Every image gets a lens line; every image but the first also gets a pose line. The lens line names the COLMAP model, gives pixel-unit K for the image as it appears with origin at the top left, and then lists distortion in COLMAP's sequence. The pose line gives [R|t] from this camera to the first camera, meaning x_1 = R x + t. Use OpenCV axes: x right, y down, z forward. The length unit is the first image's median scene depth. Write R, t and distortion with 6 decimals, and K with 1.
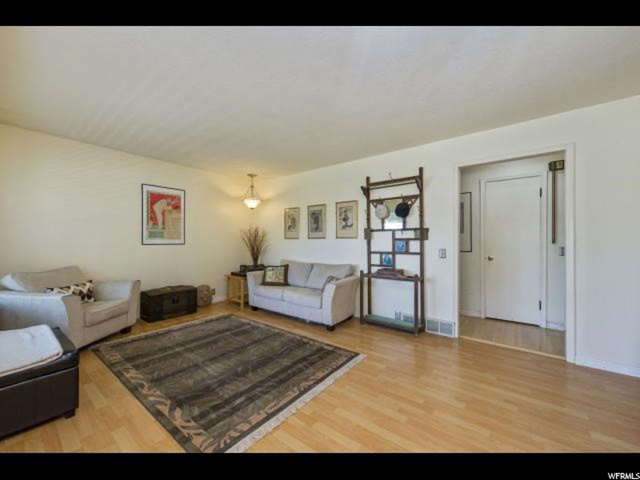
lens RADIAL K [[252.2, 0, 321.4], [0, 252.2, 238.8], [0, 0, 1]] dist [0.002736, -0.000313]
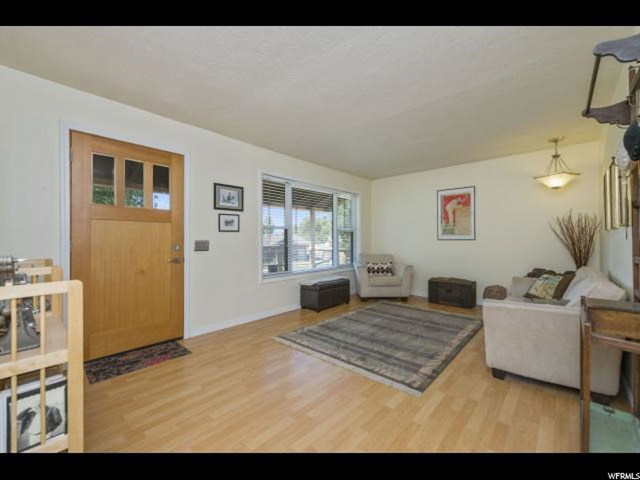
lens RADIAL K [[263.9, 0, 320.0], [0, 263.9, 240.0], [0, 0, 1]] dist [0.015665, -0.000067]
pose [[-0.073125, 0.000067, -0.997323, 0.641553], [0.013373, 0.999910, -0.000913, 0.016392], [0.997233, -0.013404, -0.073120, 0.539553]]
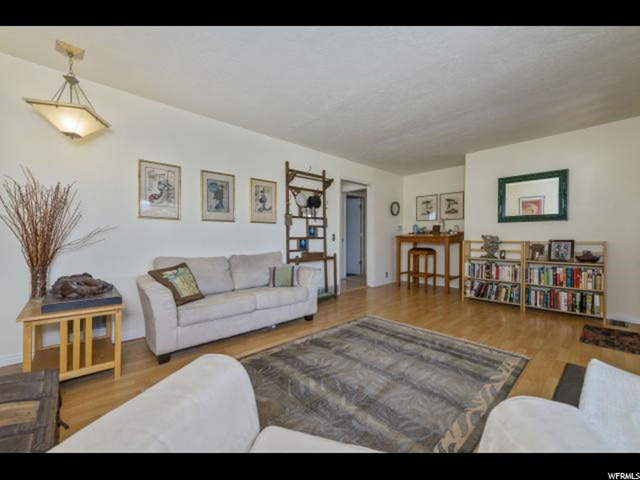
lens RADIAL K [[263.9, 0, 320.0], [0, 263.9, 240.0], [0, 0, 1]] dist [0.015665, -0.000067]
pose [[0.160961, -0.014970, 0.986847, -0.820145], [-0.015187, 0.999729, 0.017642, 0.039816], [-0.986844, -0.017827, 0.160690, 0.710766]]
